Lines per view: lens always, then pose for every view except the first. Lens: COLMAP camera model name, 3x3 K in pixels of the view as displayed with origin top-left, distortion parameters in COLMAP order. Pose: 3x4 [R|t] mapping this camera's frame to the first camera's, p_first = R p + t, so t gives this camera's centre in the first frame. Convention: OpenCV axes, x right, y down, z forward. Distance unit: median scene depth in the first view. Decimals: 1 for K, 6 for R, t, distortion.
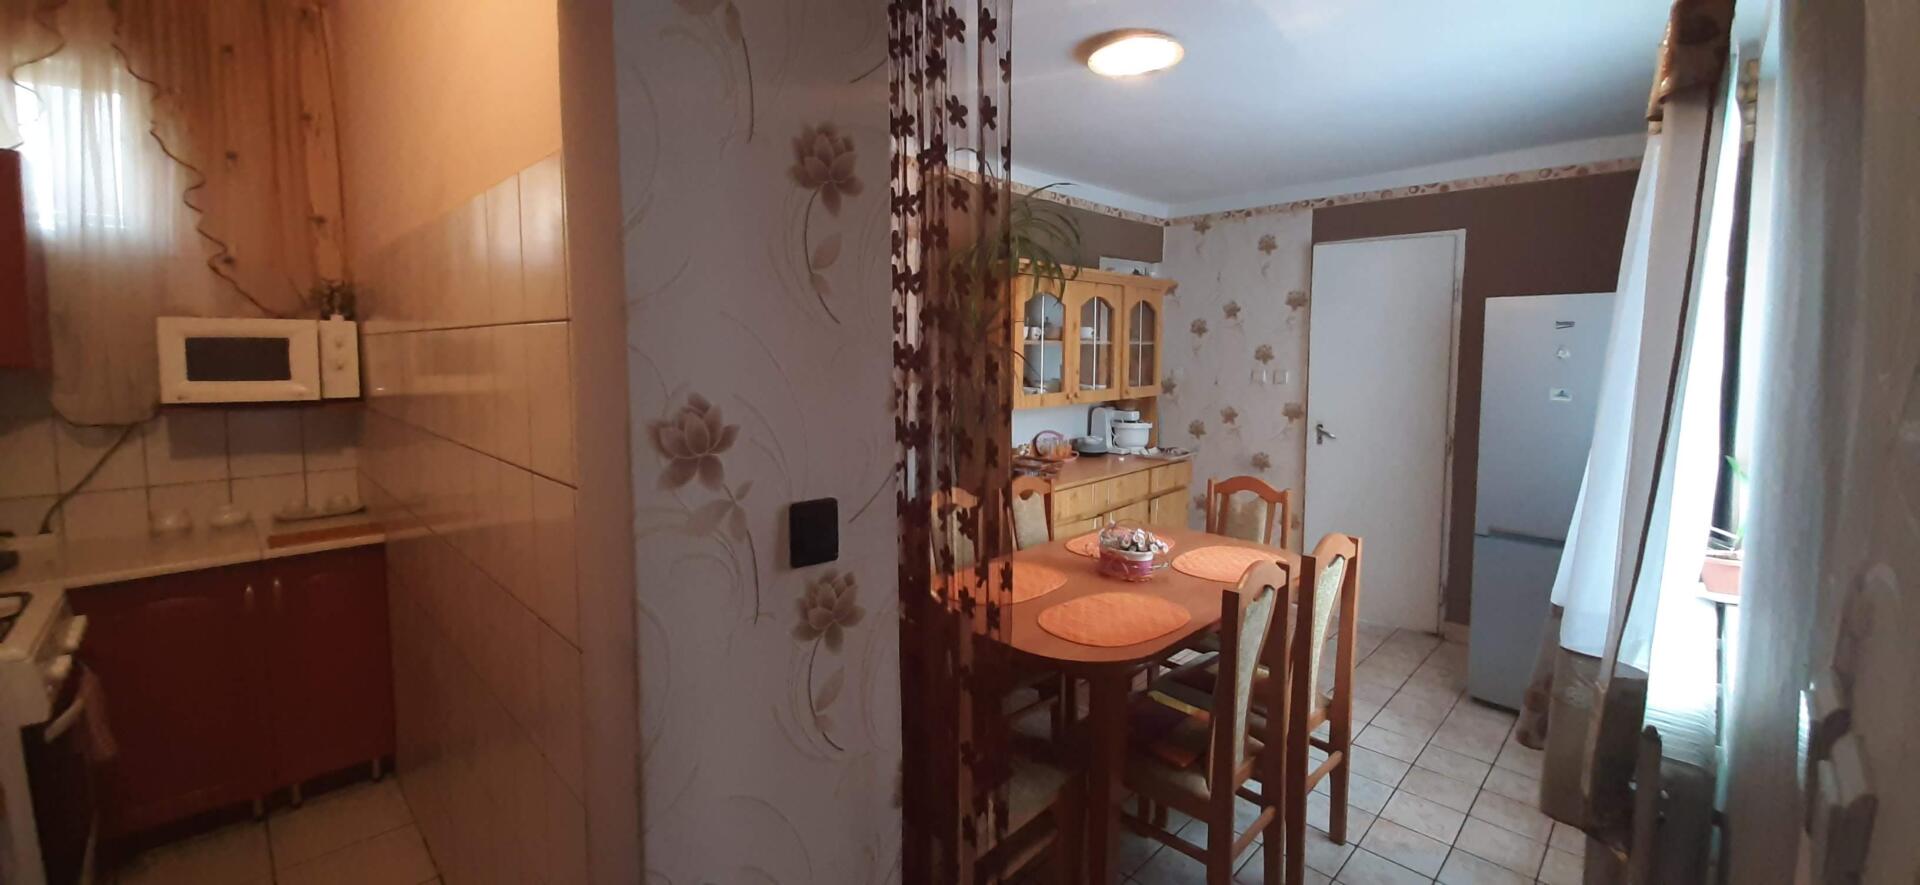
lens RADIAL K [[775.2, 0, 986.8], [0, 775.2, 395.4], [0, 0, 1]] dist [-0.003641, -0.005554]
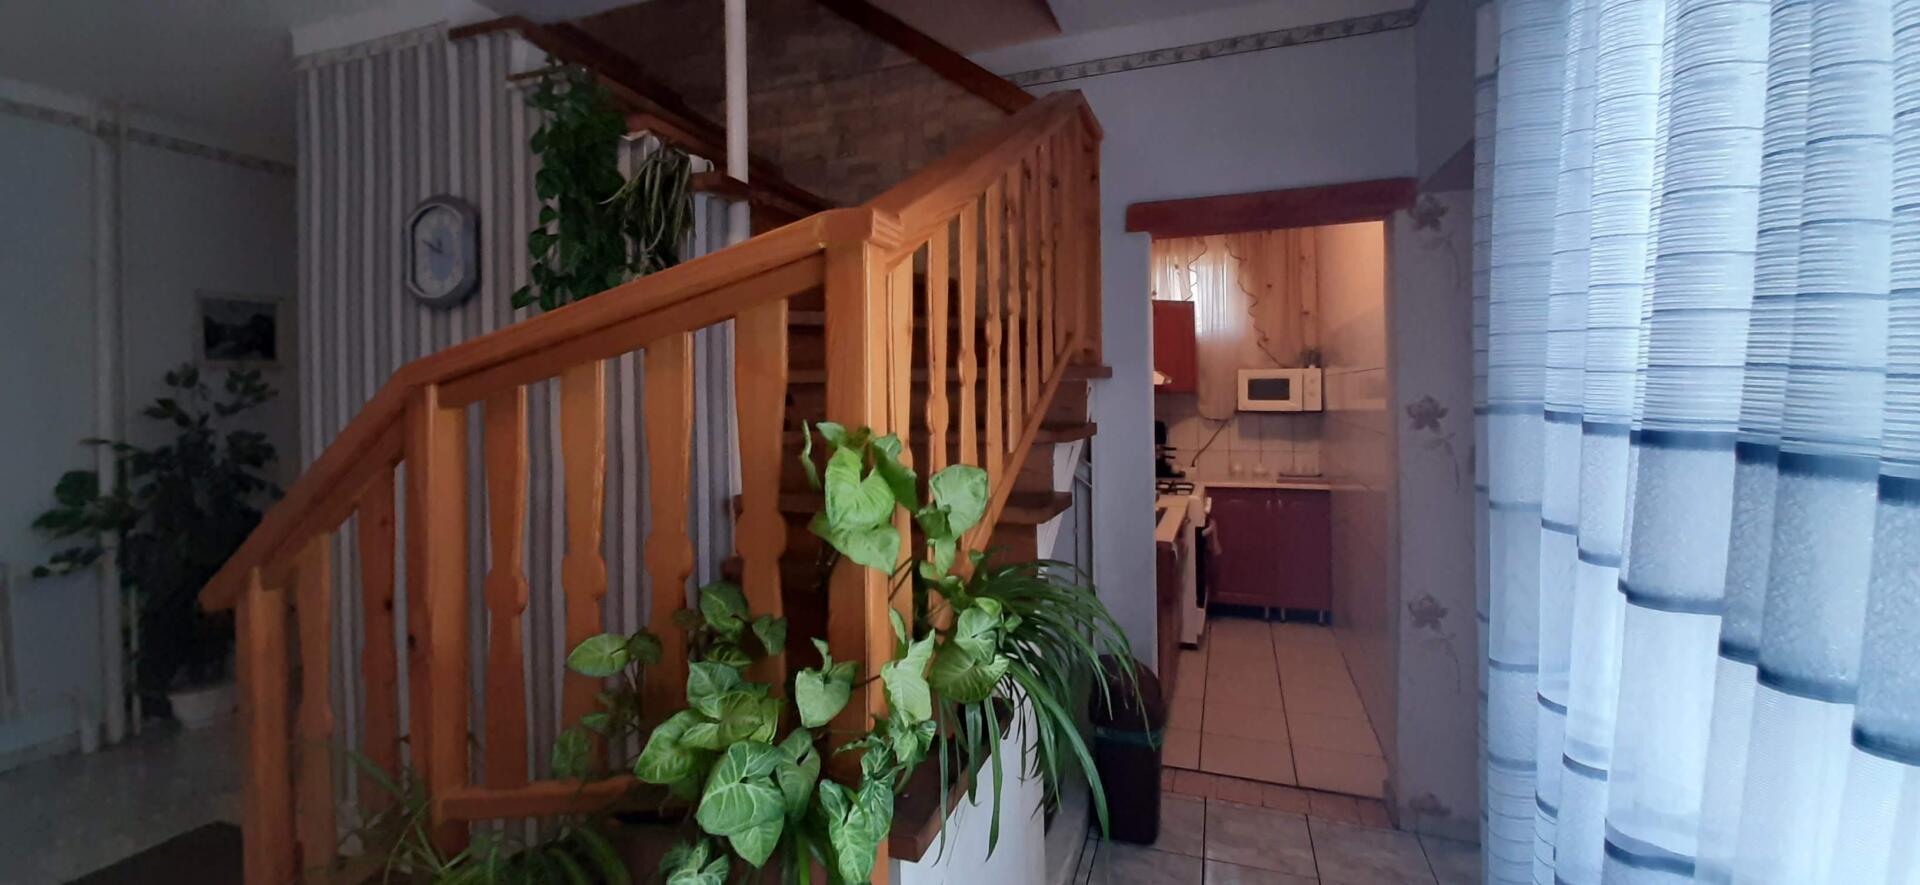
lens RADIAL K [[775.2, 0, 910.9], [0, 775.2, 398.2], [0, 0, 1]] dist [-0.003641, -0.005554]
pose [[0.379002, 0.003599, -0.925389, 0.534898], [-0.049378, 0.998647, -0.016339, 0.054369], [0.924077, 0.051886, 0.378667, -0.616834]]
